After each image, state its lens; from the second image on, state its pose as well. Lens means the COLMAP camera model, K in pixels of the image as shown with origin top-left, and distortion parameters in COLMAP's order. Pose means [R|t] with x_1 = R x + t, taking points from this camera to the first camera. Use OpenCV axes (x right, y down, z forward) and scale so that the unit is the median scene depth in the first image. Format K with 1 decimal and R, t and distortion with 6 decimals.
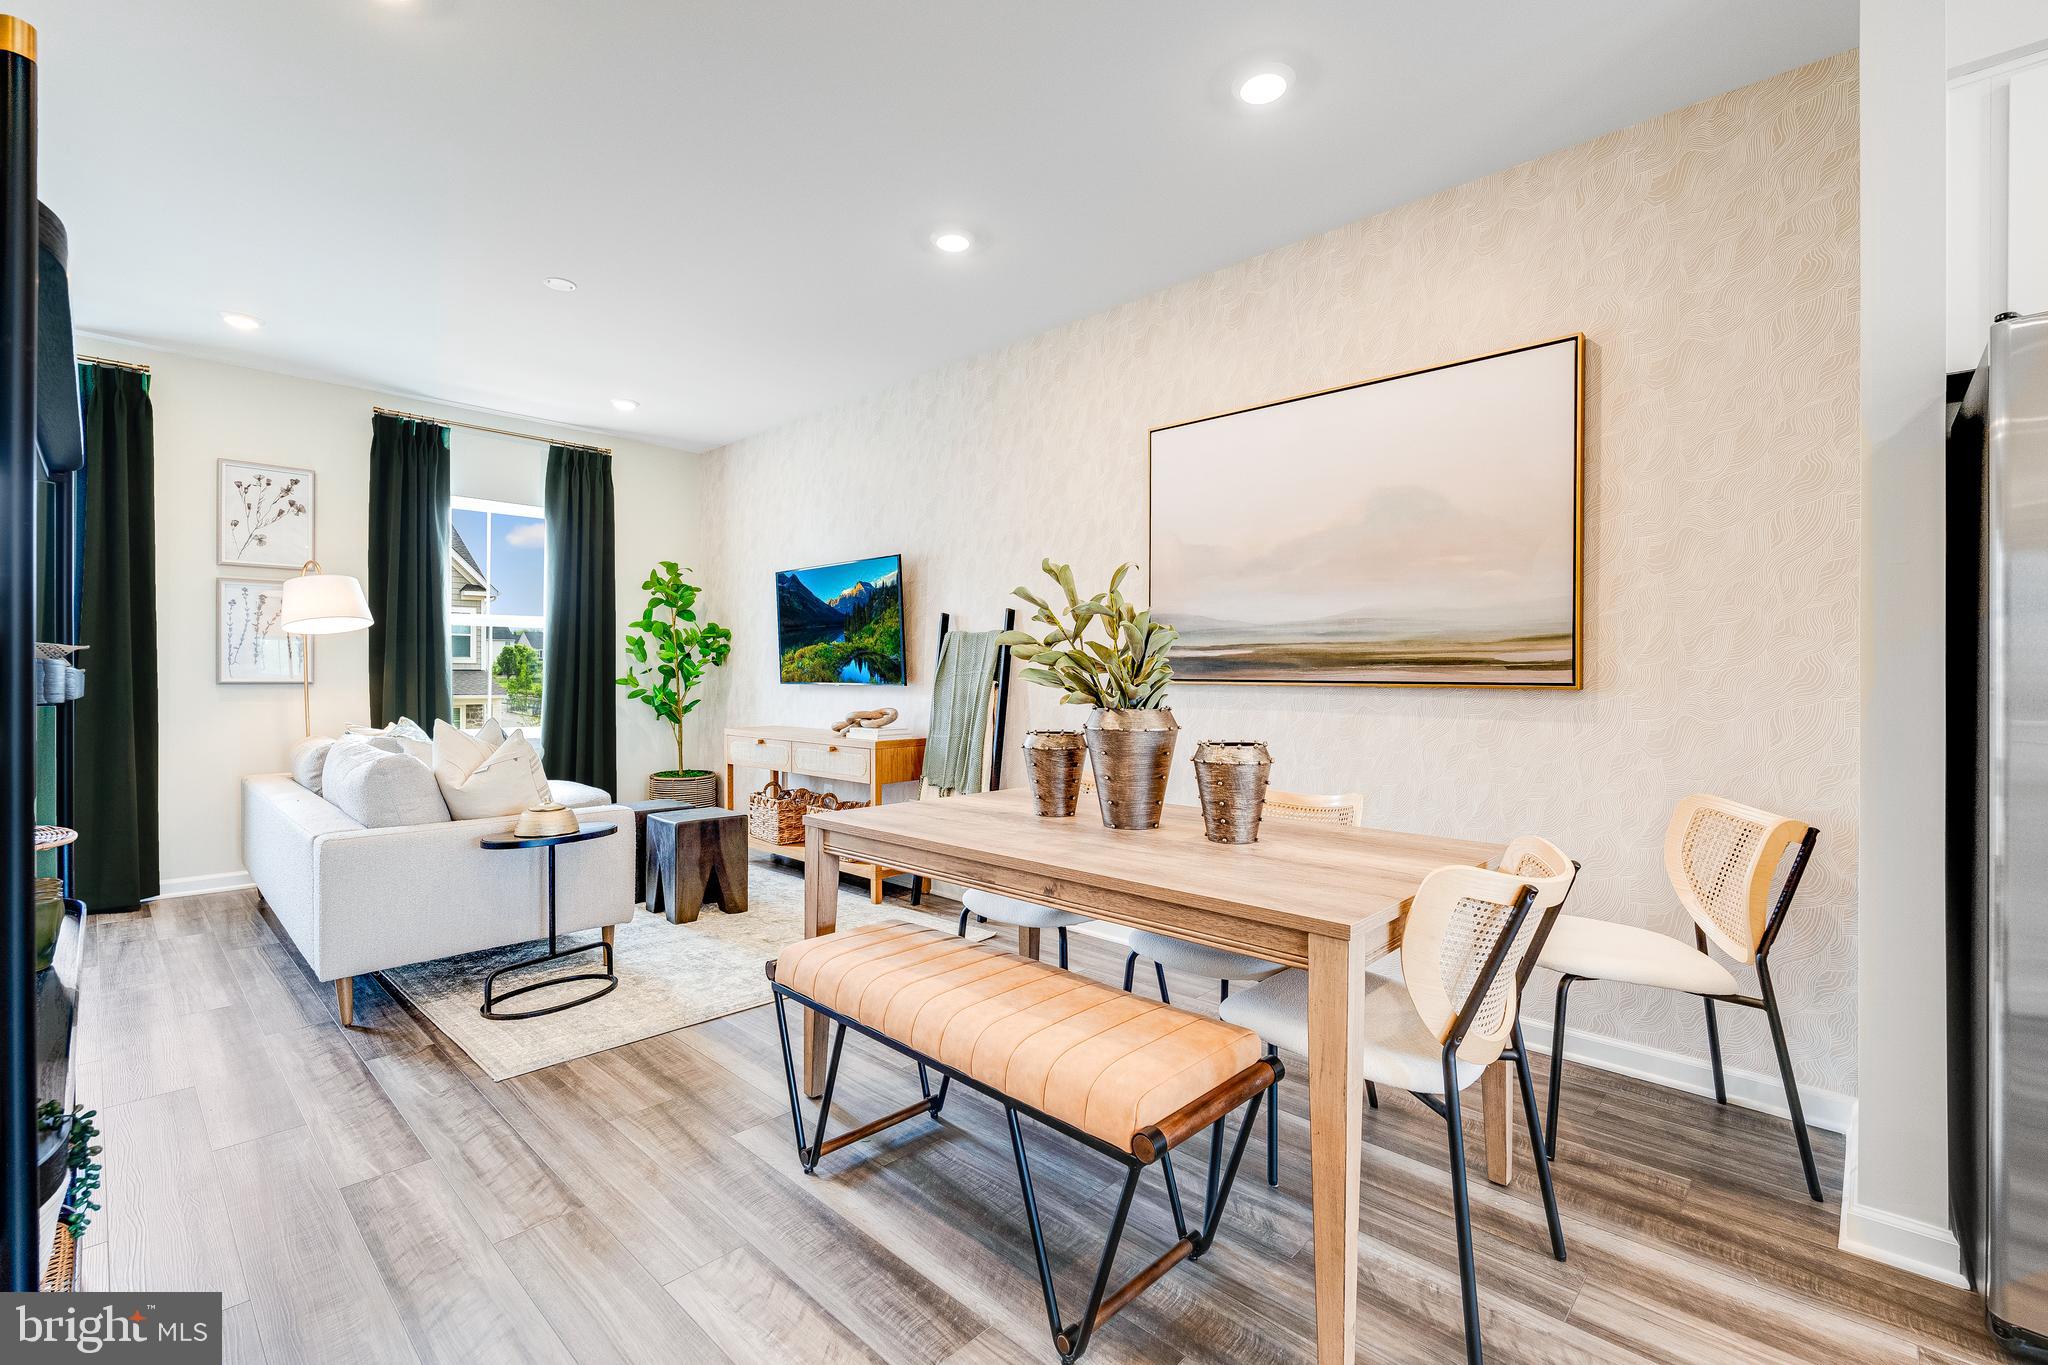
lens RADIAL K [[890.5, 0, 1024.0], [0, 890.5, 682.5], [0, 0, 1]] dist [0.001505, 0.000329]
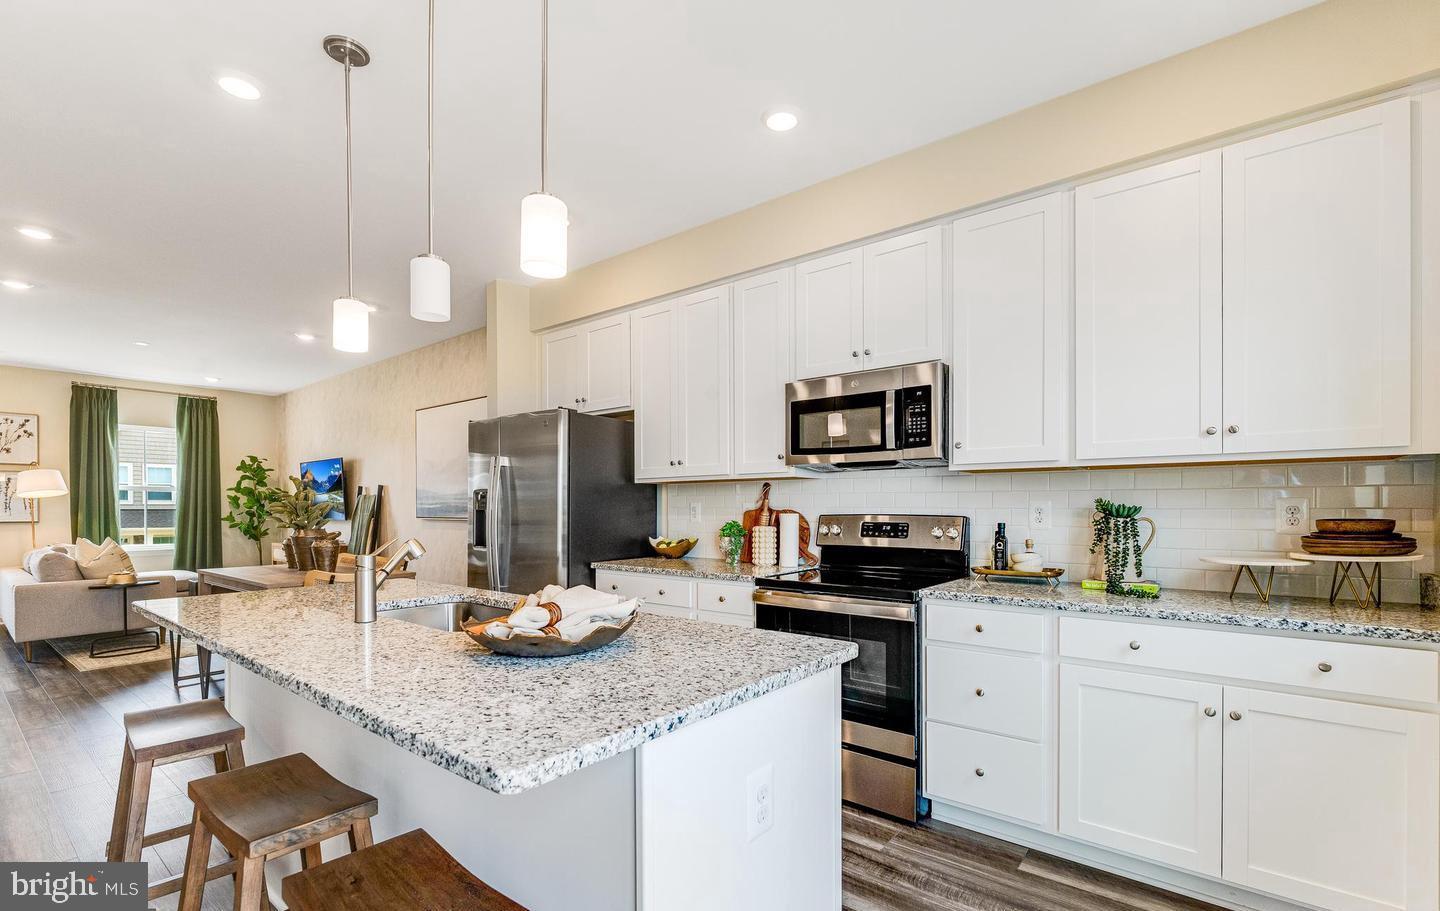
lens RADIAL K [[646.1, 0, 718.4], [0, 646.1, 512.5], [0, 0, 1]] dist [0.003046, 0.000277]
pose [[0.996664, -0.008800, 0.081133, 0.506241], [0.009030, 0.999956, -0.002469, -0.003003], [-0.081108, 0.003193, 0.996700, -0.477186]]
